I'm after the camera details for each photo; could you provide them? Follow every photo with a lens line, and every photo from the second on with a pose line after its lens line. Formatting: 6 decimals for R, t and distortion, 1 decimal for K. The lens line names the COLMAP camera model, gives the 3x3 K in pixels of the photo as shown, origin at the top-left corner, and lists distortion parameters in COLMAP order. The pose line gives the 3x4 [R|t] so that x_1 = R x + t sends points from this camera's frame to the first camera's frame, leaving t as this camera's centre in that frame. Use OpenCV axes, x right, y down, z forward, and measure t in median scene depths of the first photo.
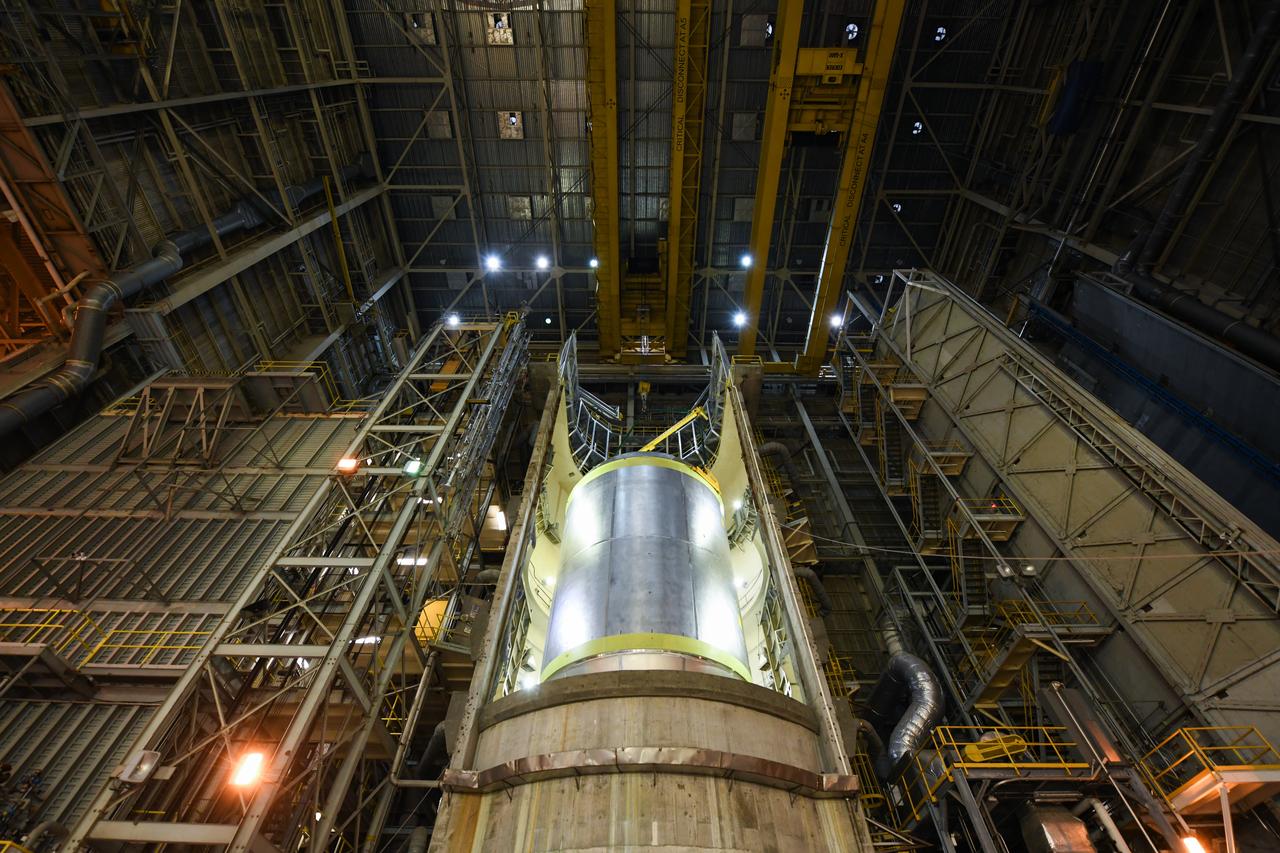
lens RADIAL K [[535.3, 0, 639.4], [0, 535.3, 425.5], [0, 0, 1]] dist [-0.016808, -0.001153]
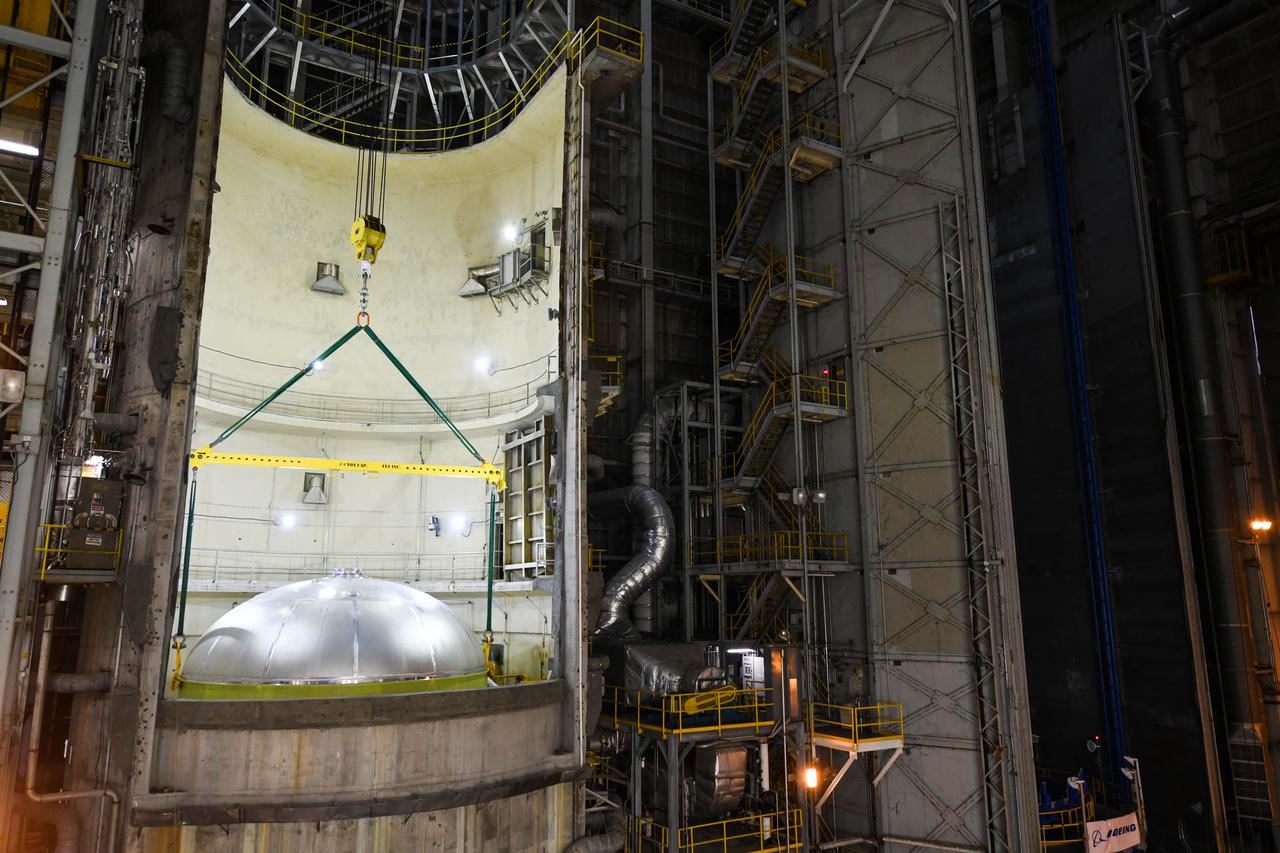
lens RADIAL K [[882.5, 0, 638.7], [0, 882.5, 428.8], [0, 0, 1]] dist [0.003575, -0.000755]
pose [[0.861719, 0.092580, 0.498868, -0.329661], [-0.410006, 0.706247, 0.577158, -0.637891], [-0.298891, -0.701886, 0.646545, 0.248455]]
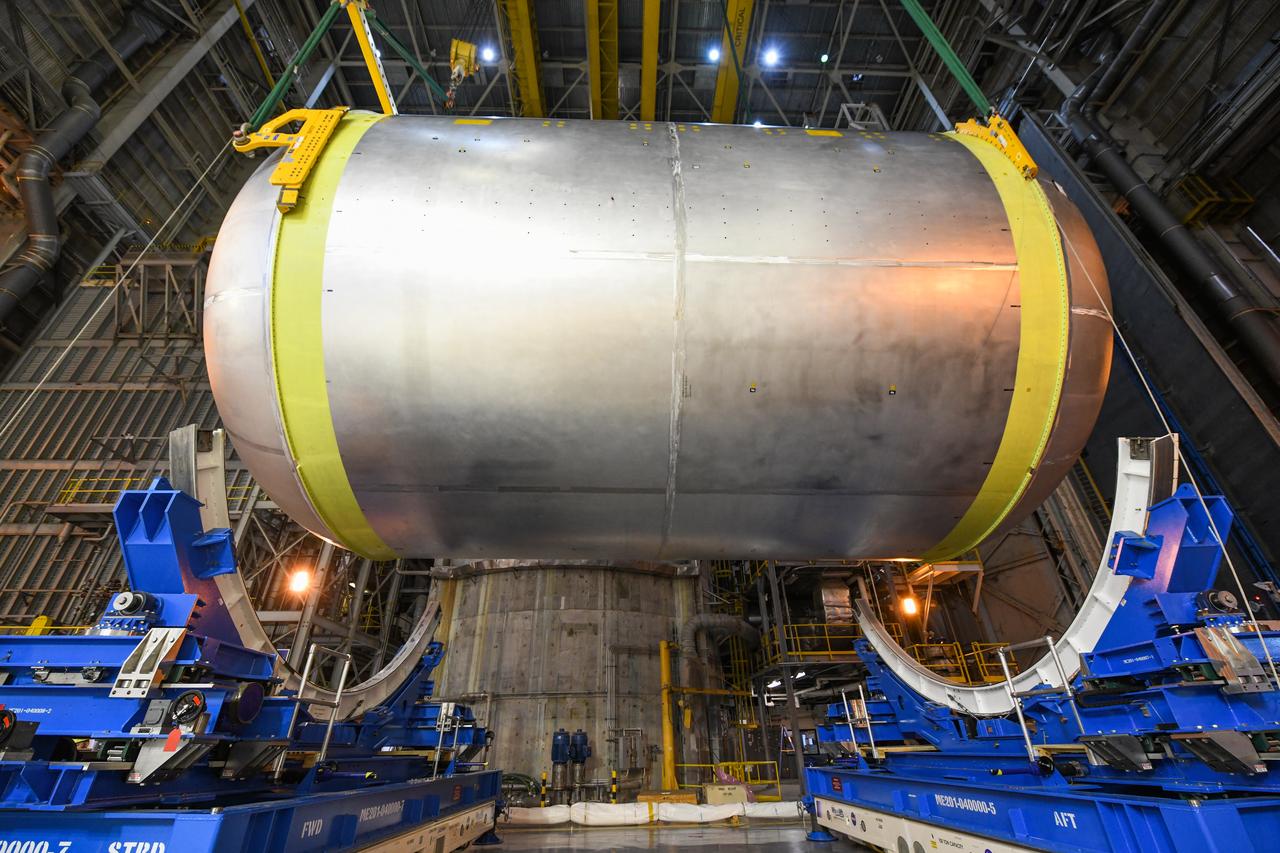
lens RADIAL K [[520.5, 0, 640.2], [0, 520.5, 422.0], [0, 0, 1]] dist [-0.016486, -0.001335]
pose [[0.999511, -0.009075, 0.029934, 0.149679], [-0.003150, 0.922920, 0.384979, -0.238916], [-0.031121, -0.384885, 0.922440, -0.176503]]
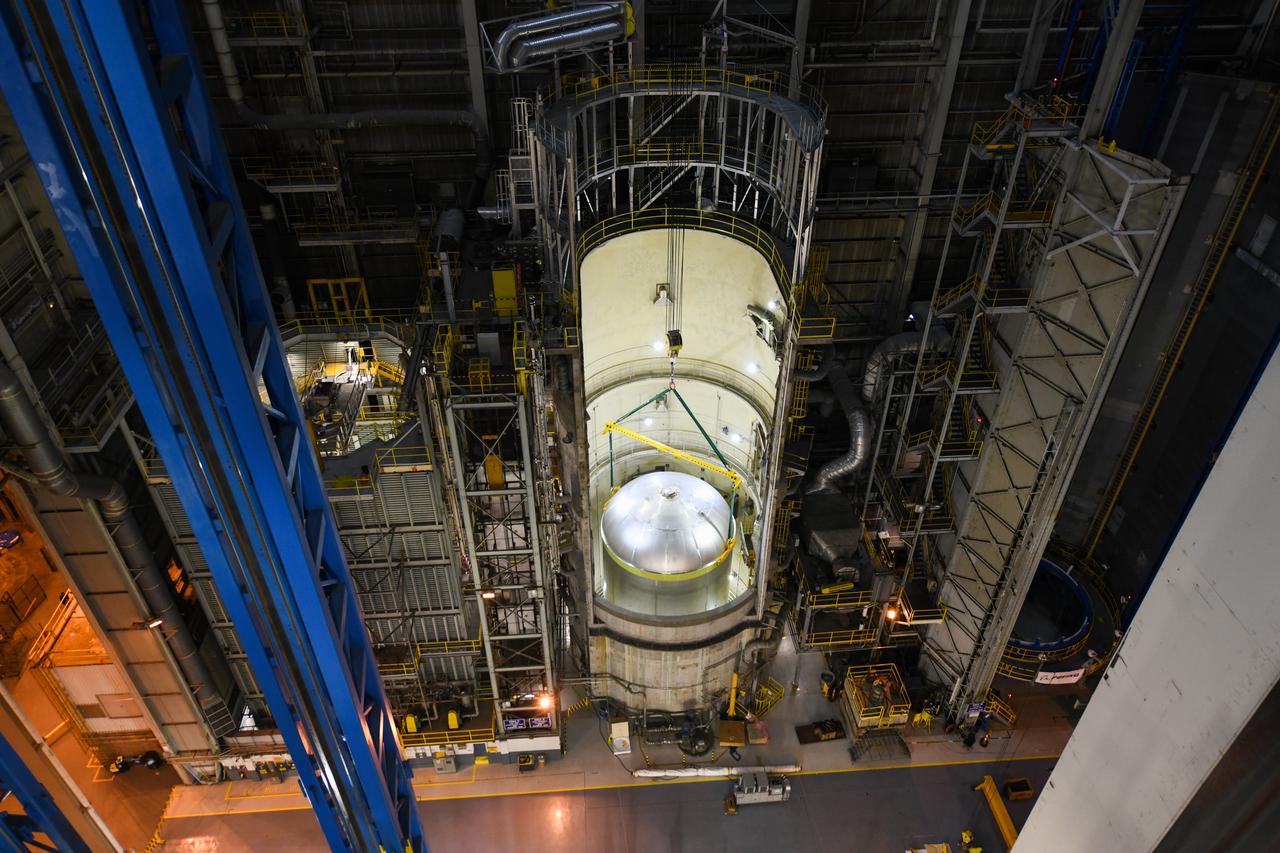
lens RADIAL K [[919.4, 0, 638.3], [0, 919.4, 426.0], [0, 0, 1]] dist [0.001919, -0.001191]
pose [[0.997322, -0.051566, 0.051869, -0.240990], [-0.055166, -0.064728, 0.996377, -2.587139], [-0.048021, -0.996570, -0.067399, 1.687070]]
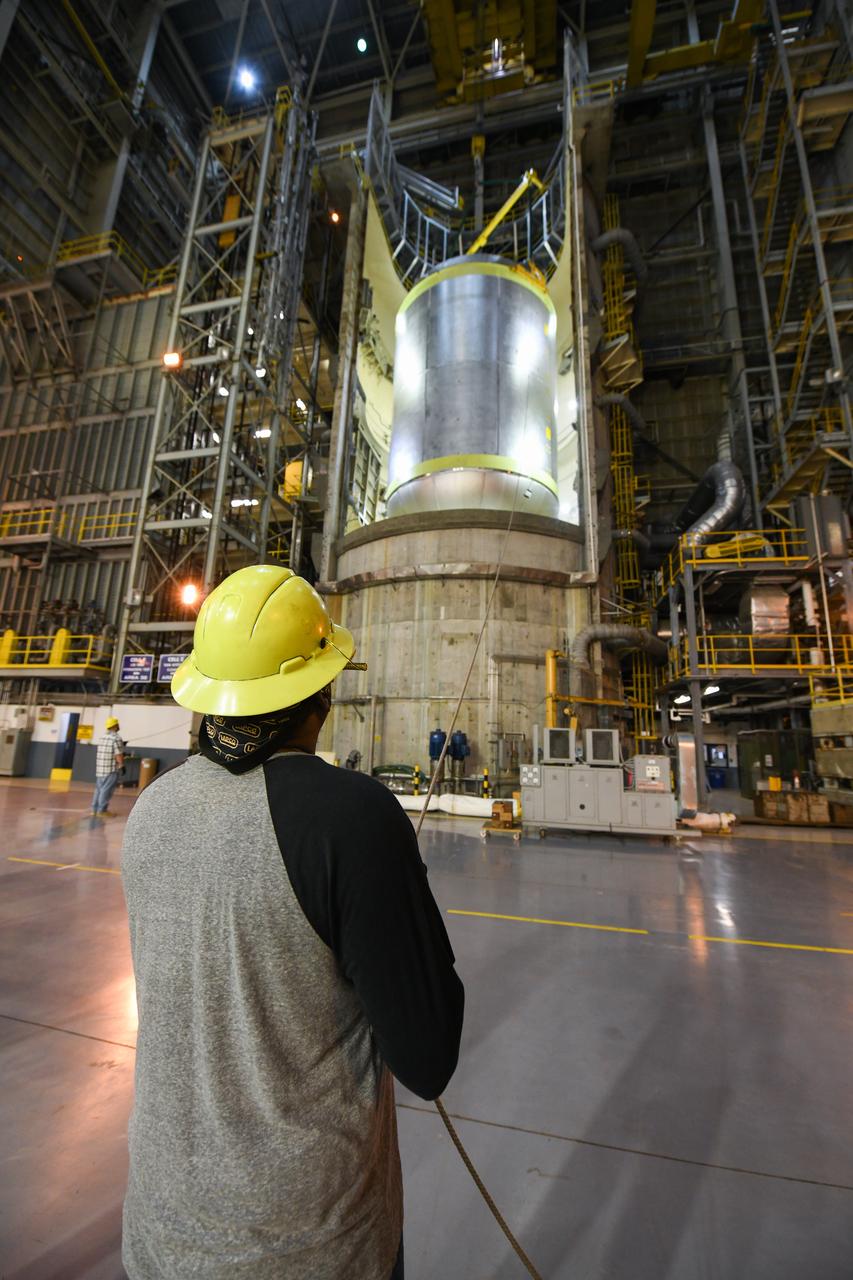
lens RADIAL K [[505.6, 0, 426.0], [0, 505.6, 643.2], [0, 0, 1]] dist [-0.018679, -0.000446]
pose [[0.972100, -0.015887, -0.234028, 0.217887], [0.171213, 0.730032, 0.661619, -0.100773], [0.160337, -0.683228, 0.712384, -0.080008]]
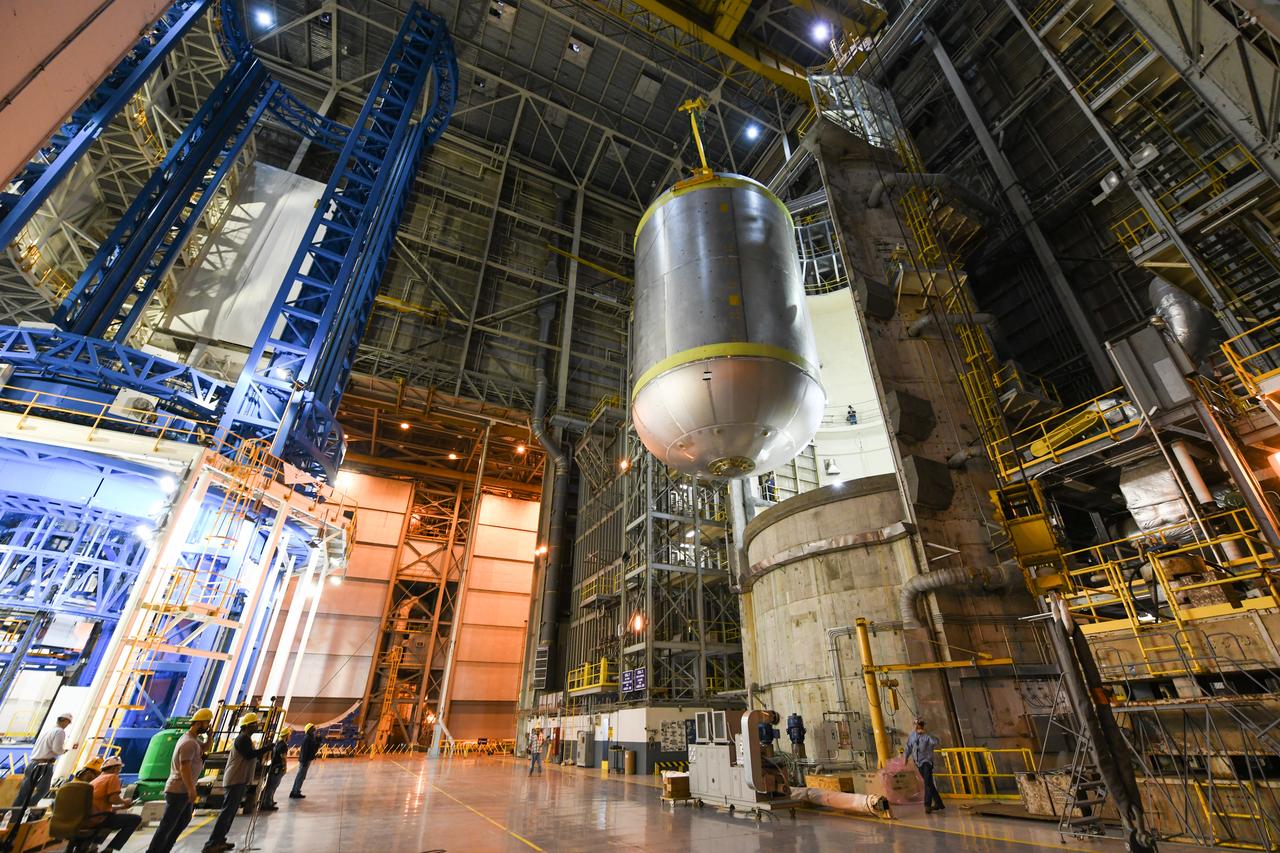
lens RADIAL K [[541.0, 0, 660.9], [0, 541.0, 425.9], [0, 0, 1]] dist [-0.012720, -0.002925]
pose [[0.448105, -0.448767, -0.773182, 0.981428], [0.737672, 0.674187, 0.036215, 0.009837], [0.505017, -0.586583, 0.633150, -0.004061]]
